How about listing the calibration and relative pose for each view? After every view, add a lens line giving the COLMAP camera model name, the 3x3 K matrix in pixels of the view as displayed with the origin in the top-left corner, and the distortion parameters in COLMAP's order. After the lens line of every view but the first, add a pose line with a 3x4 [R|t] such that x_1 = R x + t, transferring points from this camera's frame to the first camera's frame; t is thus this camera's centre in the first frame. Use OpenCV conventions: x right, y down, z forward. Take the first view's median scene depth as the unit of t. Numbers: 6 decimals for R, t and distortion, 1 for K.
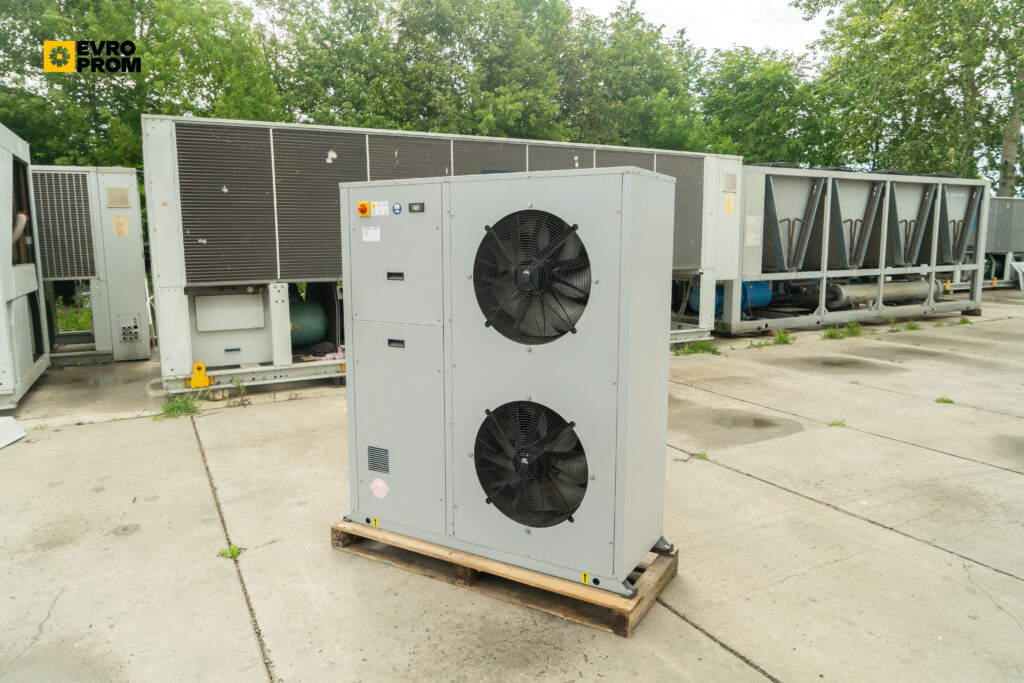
lens RADIAL K [[689.5, 0, 512.0], [0, 689.5, 341.5], [0, 0, 1]] dist [-0.008738, -0.001112]
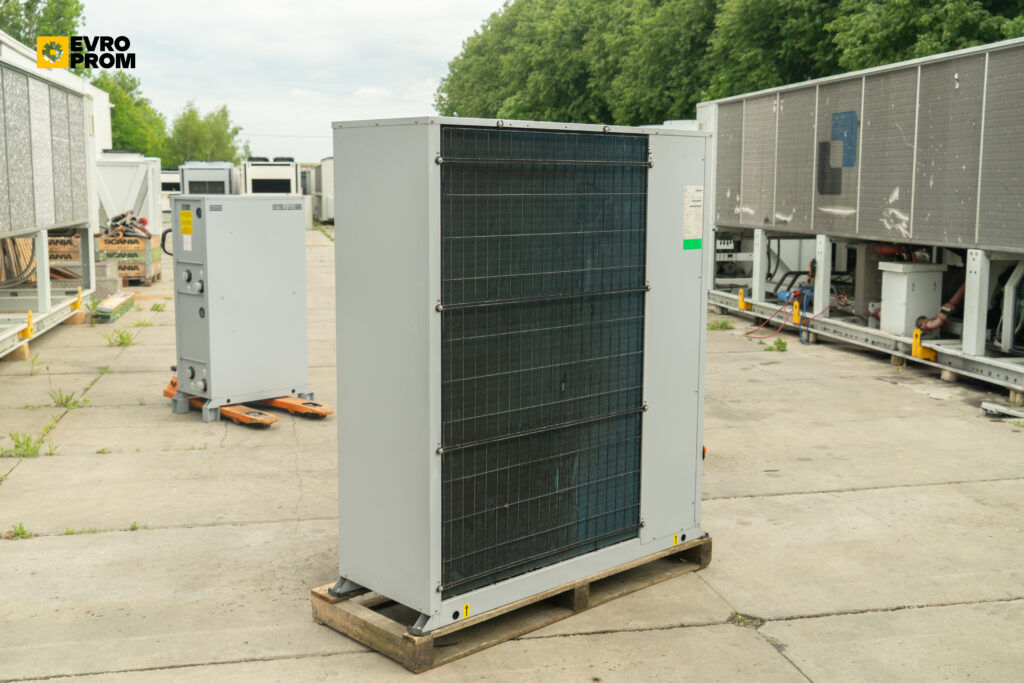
lens RADIAL K [[1132.8, 0, 512.0], [0, 1132.8, 341.5], [0, 0, 1]] dist [-0.004288, -0.009119]
pose [[-0.283886, 0.138276, -0.948835, 1.280470], [-0.145048, 0.971967, 0.185044, -0.226551], [0.947824, 0.190158, -0.255871, 1.341189]]
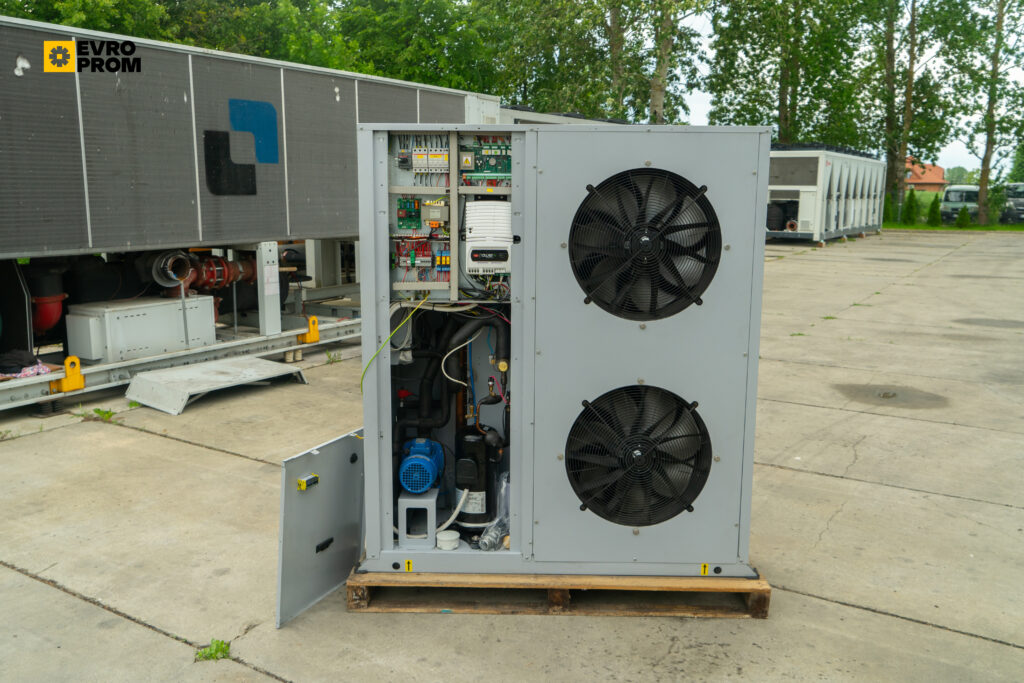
lens RADIAL K [[881.4, 0, 512.0], [0, 881.4, 341.5], [0, 0, 1]] dist [0.006364, -0.004247]
pose [[0.871957, -0.076842, 0.483514, -0.598892], [0.065715, 0.997039, 0.039944, -0.022318], [-0.485152, -0.003056, 0.874425, 0.083841]]
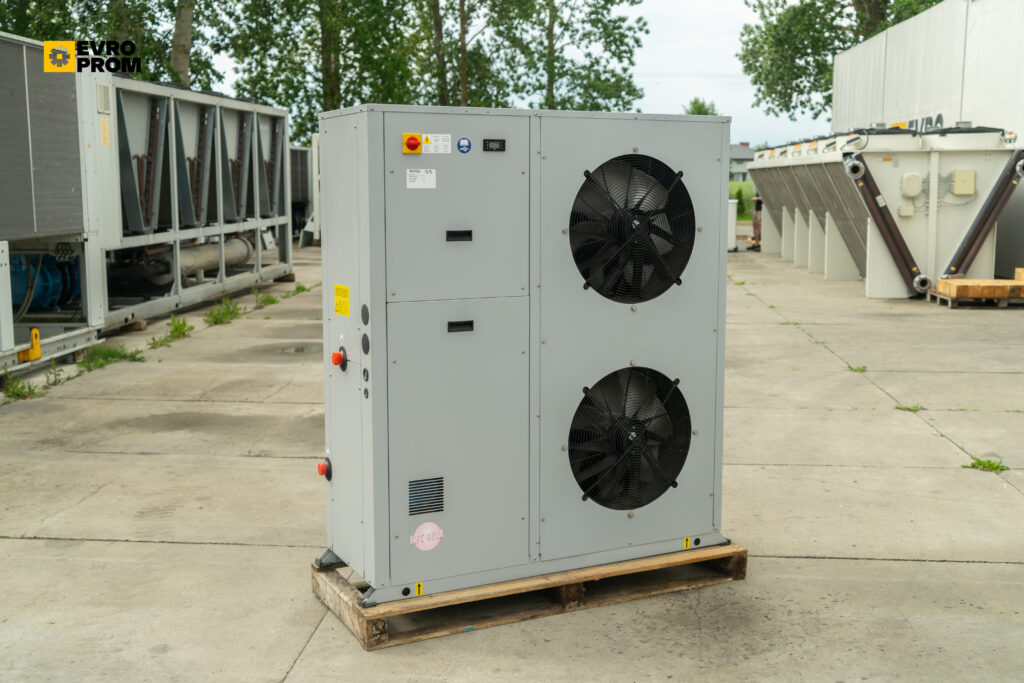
lens RADIAL K [[1158.3, 0, 512.0], [0, 1158.3, 341.5], [0, 0, 1]] dist [-0.027934, 0.160610]
pose [[0.541014, -0.114358, 0.833202, -1.182975], [0.125665, 0.990582, 0.054362, -0.042291], [-0.831572, 0.075293, 0.550290, 0.273369]]
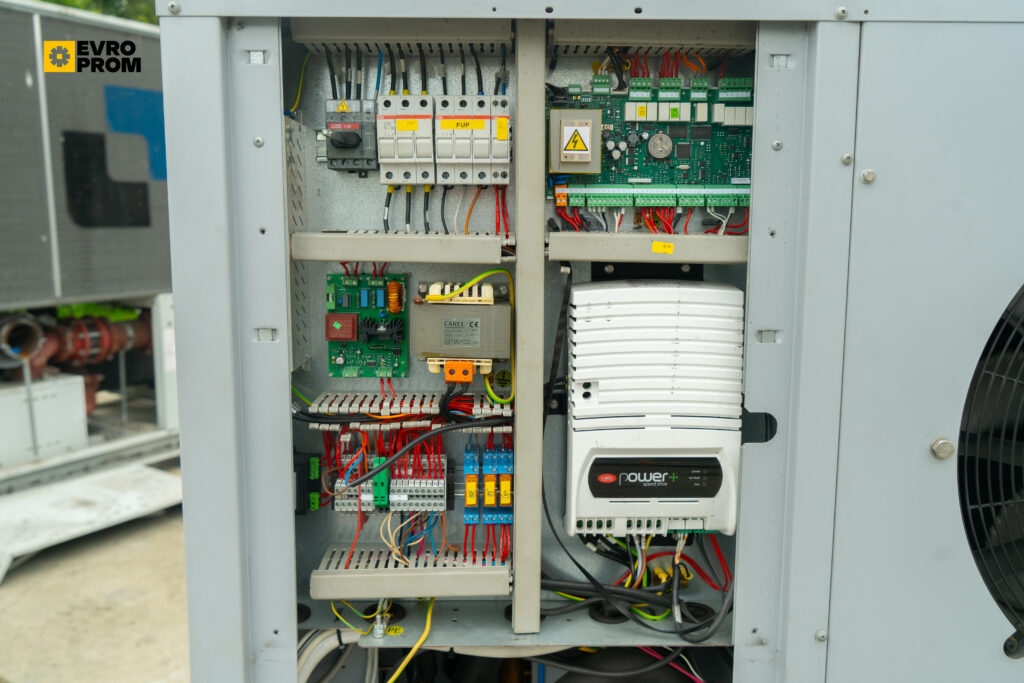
lens RADIAL K [[881.4, 0, 512.0], [0, 881.4, 341.5], [0, 0, 1]] dist [0.006364, -0.004247]
pose [[0.852982, -0.071164, 0.517065, -0.306691], [0.072938, 0.997193, 0.016921, -0.134298], [-0.516818, 0.023280, 0.855779, 0.763665]]
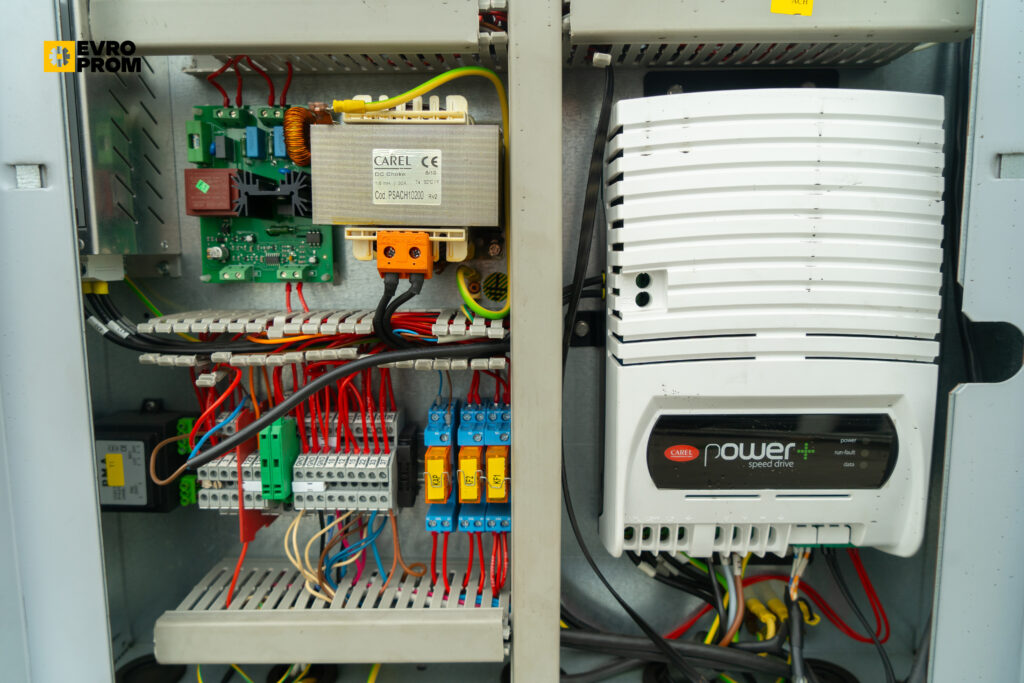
lens RADIAL K [[689.5, 0, 512.0], [0, 689.5, 341.5], [0, 0, 1]] dist [-0.008738, -0.001112]
pose [[0.877436, -0.071884, 0.474277, -0.218073], [0.079574, 0.996821, 0.003867, -0.105429], [-0.473048, 0.034347, 0.880367, 0.899943]]
